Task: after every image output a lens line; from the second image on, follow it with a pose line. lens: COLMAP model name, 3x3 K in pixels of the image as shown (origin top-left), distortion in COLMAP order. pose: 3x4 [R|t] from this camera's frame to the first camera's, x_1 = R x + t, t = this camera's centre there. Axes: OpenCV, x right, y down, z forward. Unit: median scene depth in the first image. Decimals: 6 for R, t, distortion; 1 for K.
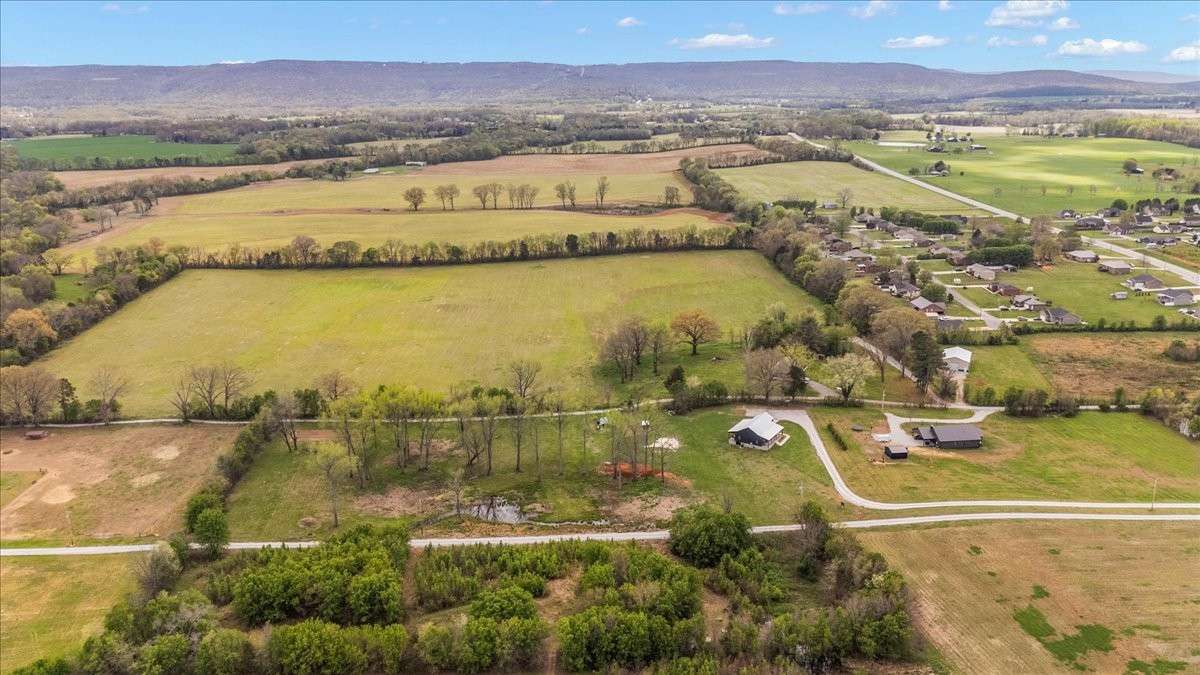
lens RADIAL K [[910.3, 0, 597.0], [0, 910.3, 333.2], [0, 0, 1]] dist [0.049103, -0.006154]
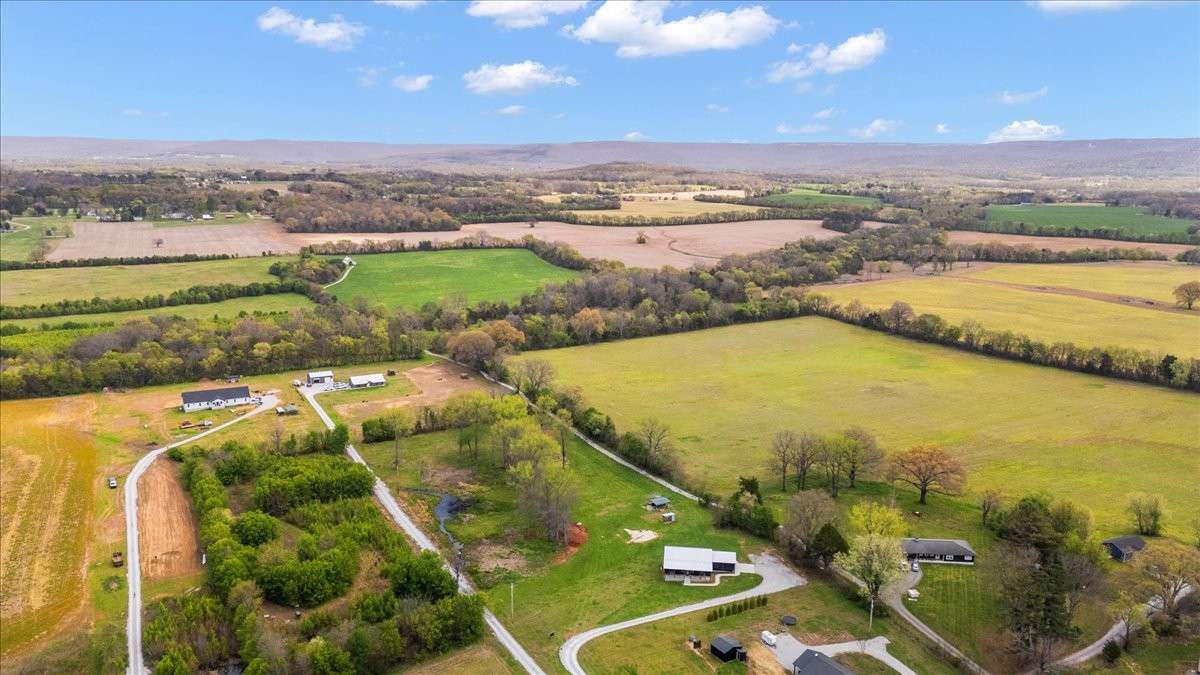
lens RADIAL K [[910.3, 0, 597.0], [0, 910.3, 341.0], [0, 0, 1]] dist [0.049103, -0.006154]
pose [[0.437409, 0.193371, -0.878226, 0.595169], [-0.249645, 0.964331, 0.087992, -0.099498], [0.863916, 0.180756, 0.470081, 0.352813]]
